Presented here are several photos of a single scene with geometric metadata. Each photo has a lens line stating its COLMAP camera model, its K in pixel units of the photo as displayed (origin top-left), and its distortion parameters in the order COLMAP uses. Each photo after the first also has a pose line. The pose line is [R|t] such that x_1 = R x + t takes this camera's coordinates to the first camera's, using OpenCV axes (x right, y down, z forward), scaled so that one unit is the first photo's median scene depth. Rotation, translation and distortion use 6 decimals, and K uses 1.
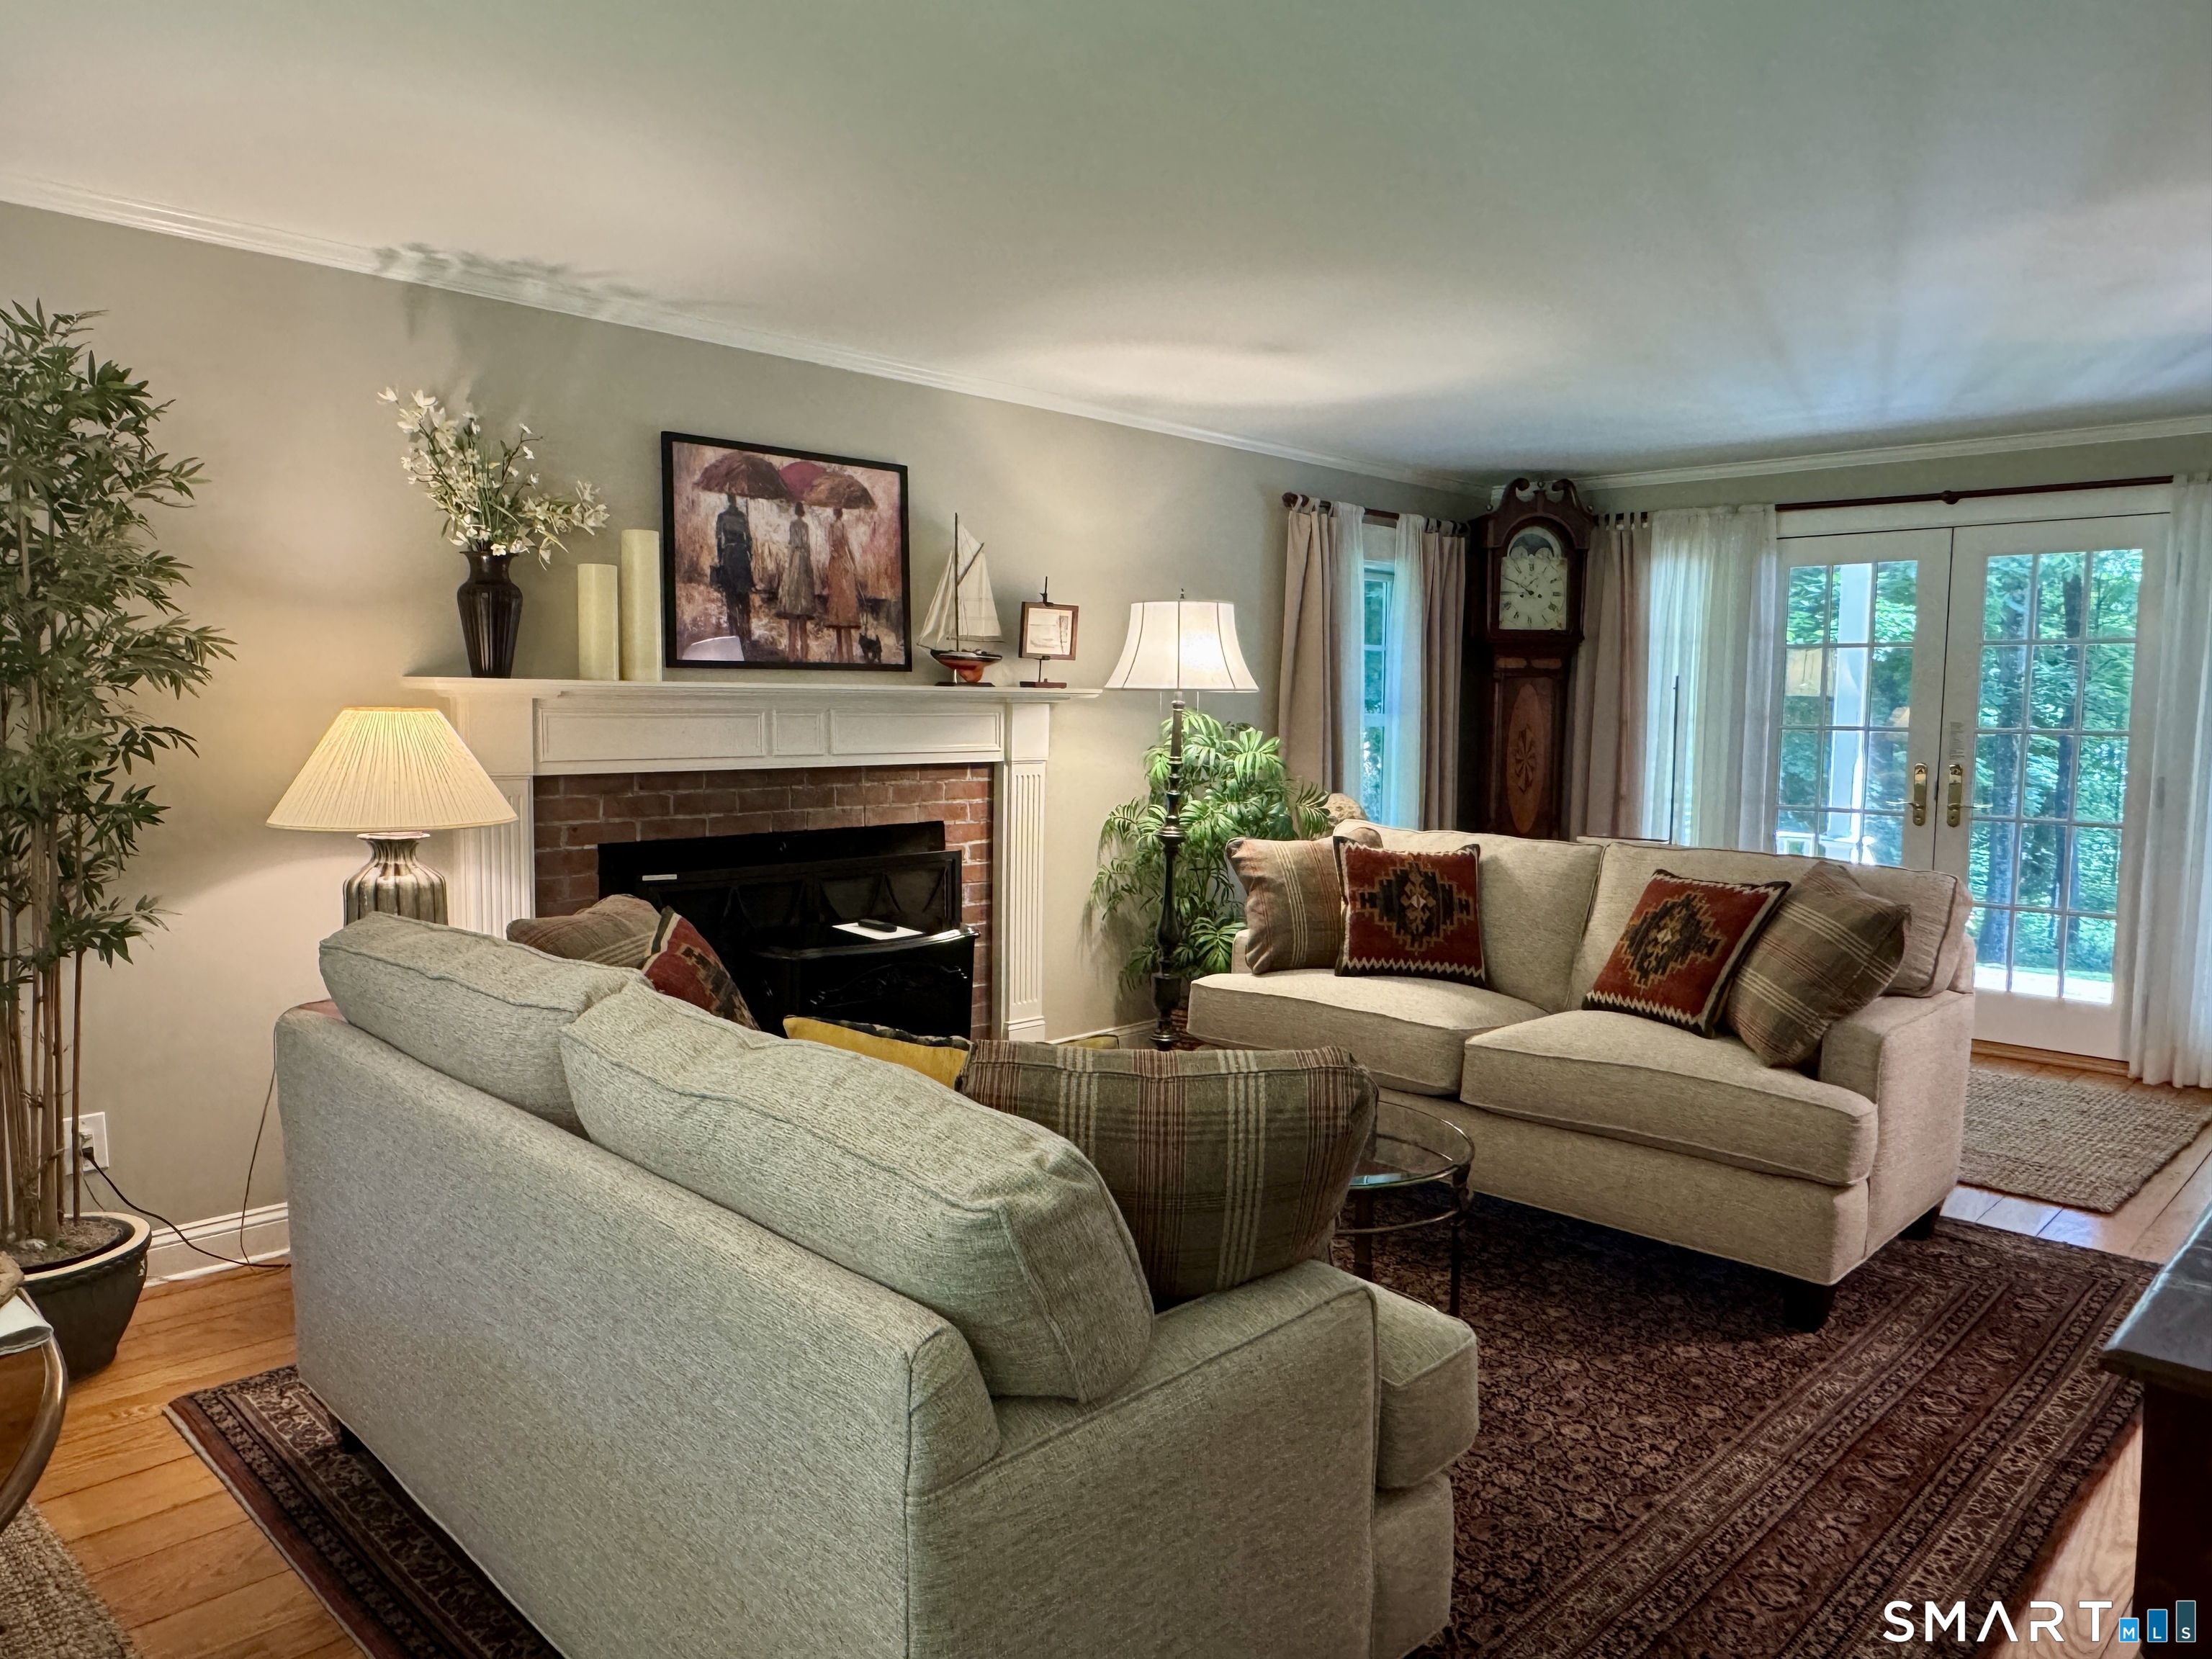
lens RADIAL K [[1481.8, 0, 1087.4], [0, 1481.8, 830.3], [0, 0, 1]] dist [0.024809, -0.095354]
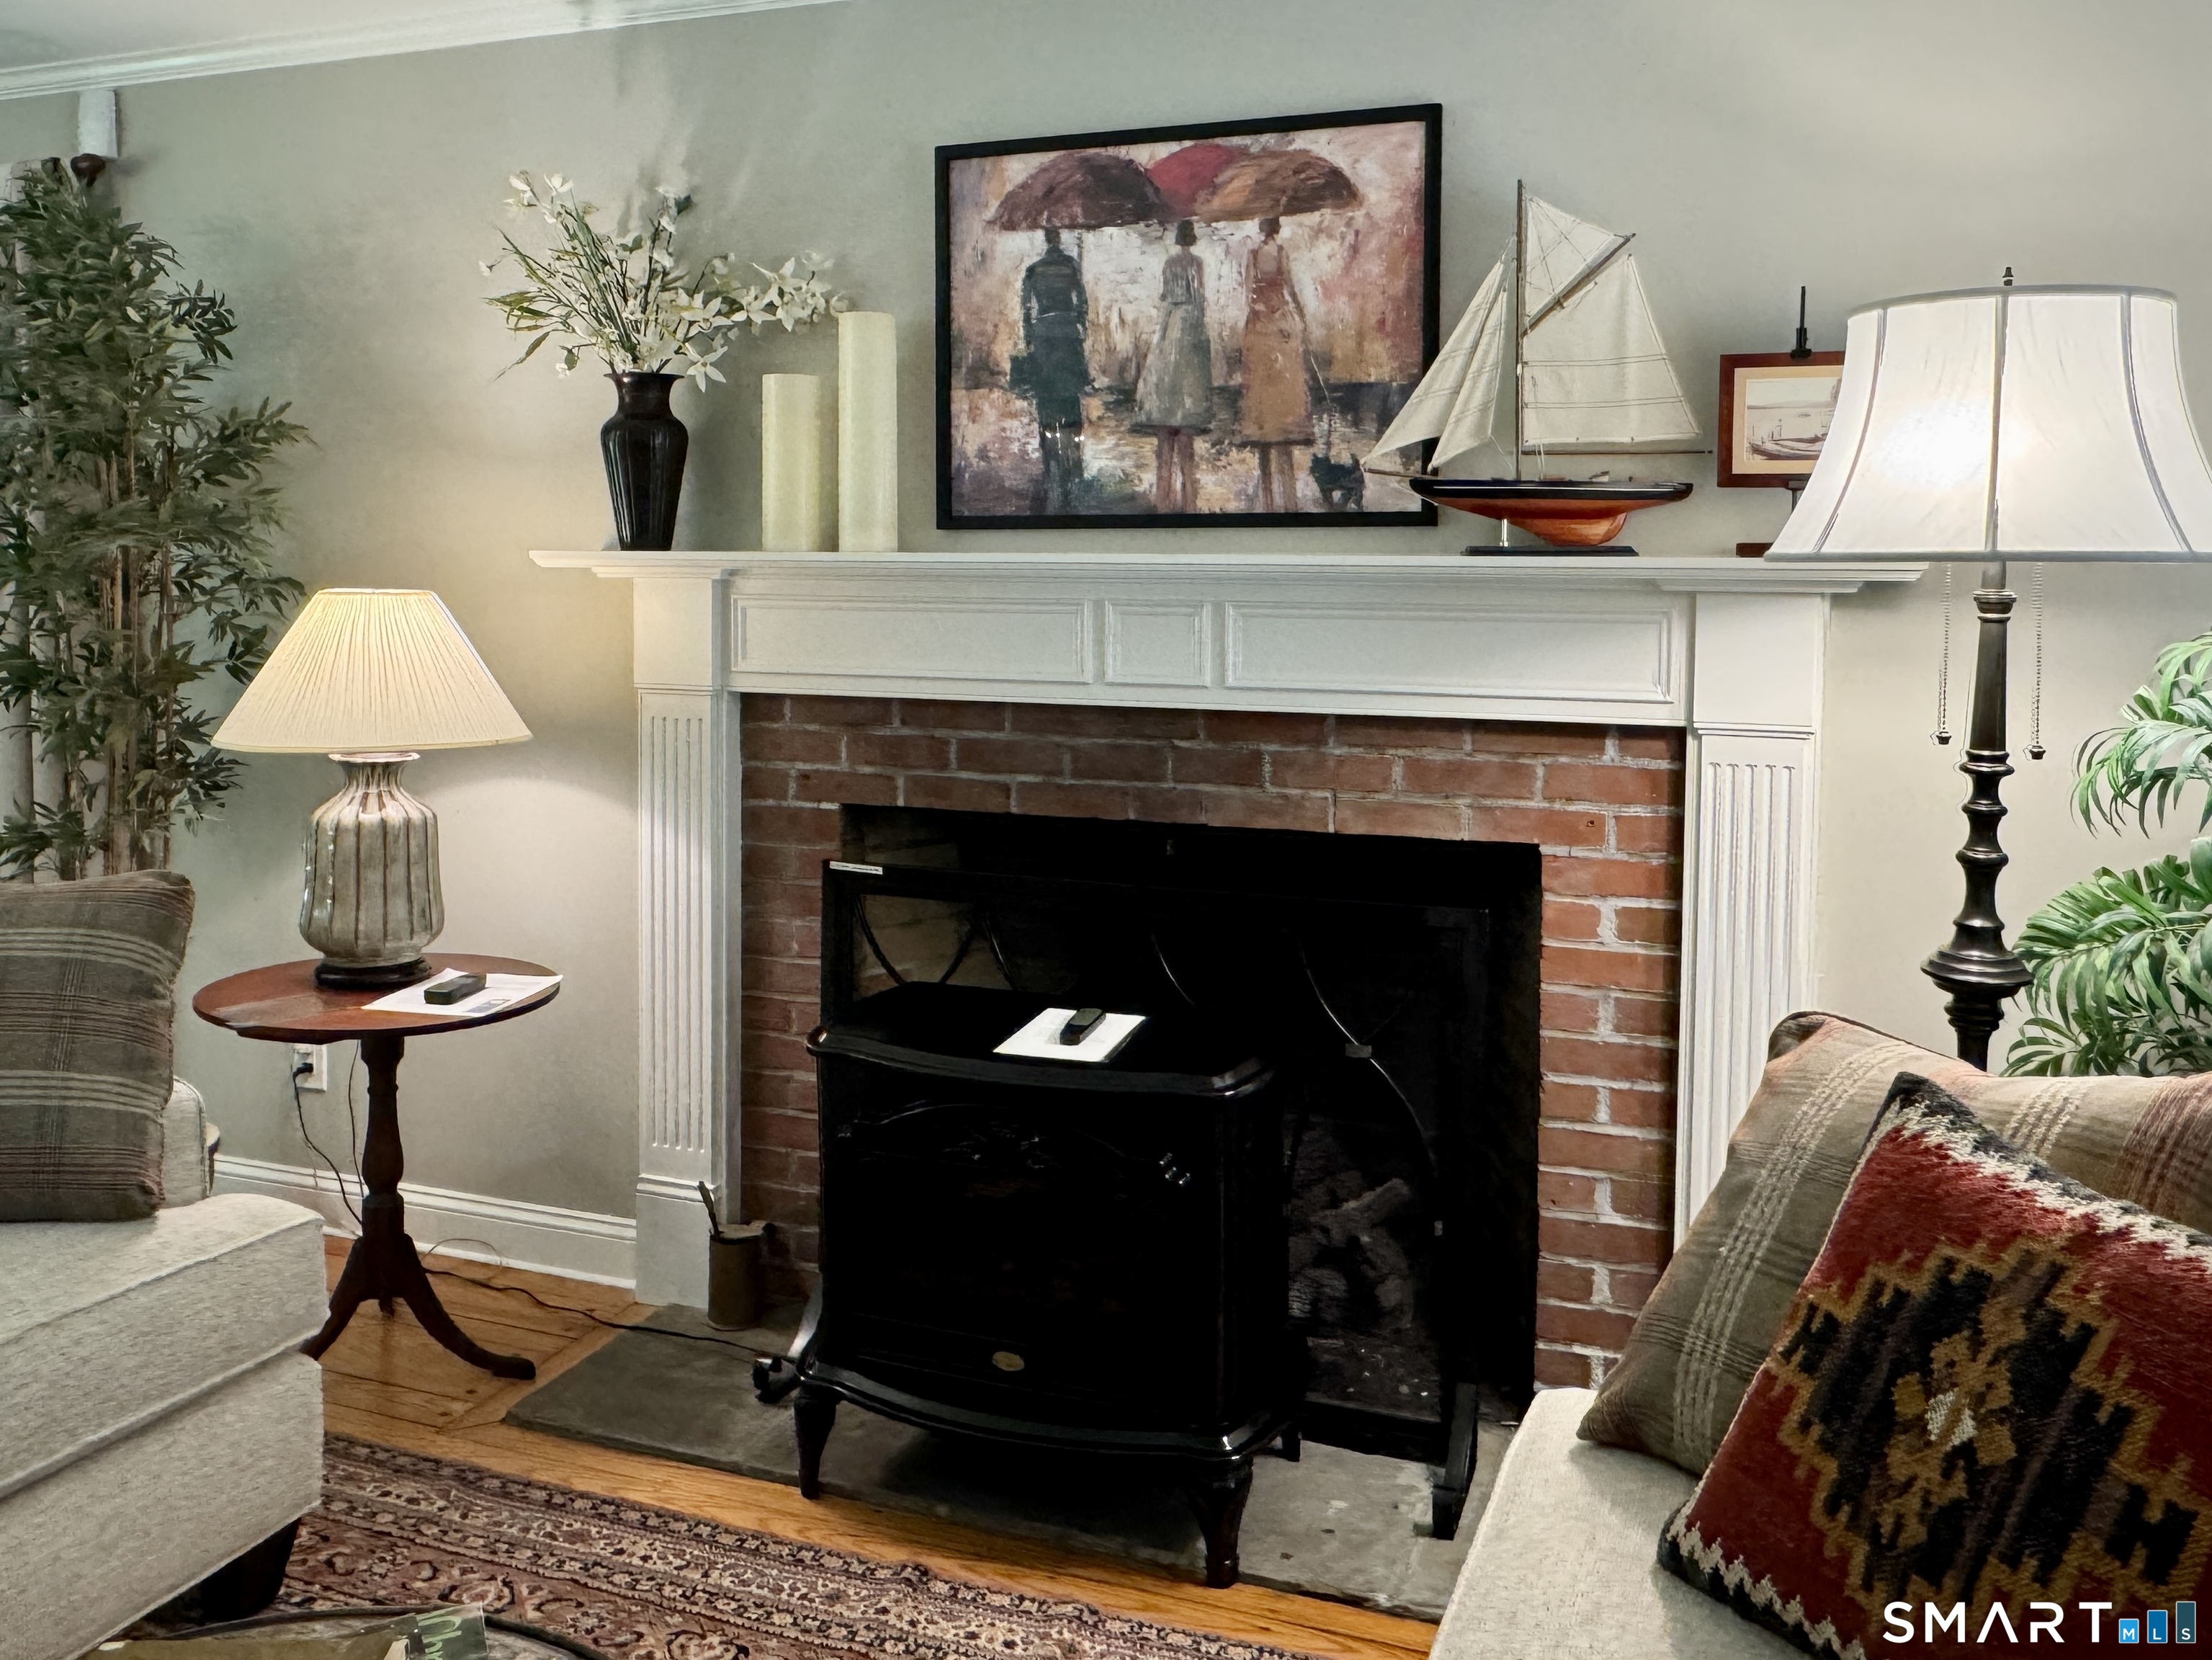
lens RADIAL K [[1874.3, 0, 1038.9], [0, 1874.3, 636.2], [0, 0, 1]] dist [-0.008603, 0.001821]
pose [[0.398088, 0.030426, -0.916843, 0.424537], [-0.082596, 0.996579, -0.002791, -0.064195], [0.913621, 0.076839, 0.399239, 0.700533]]
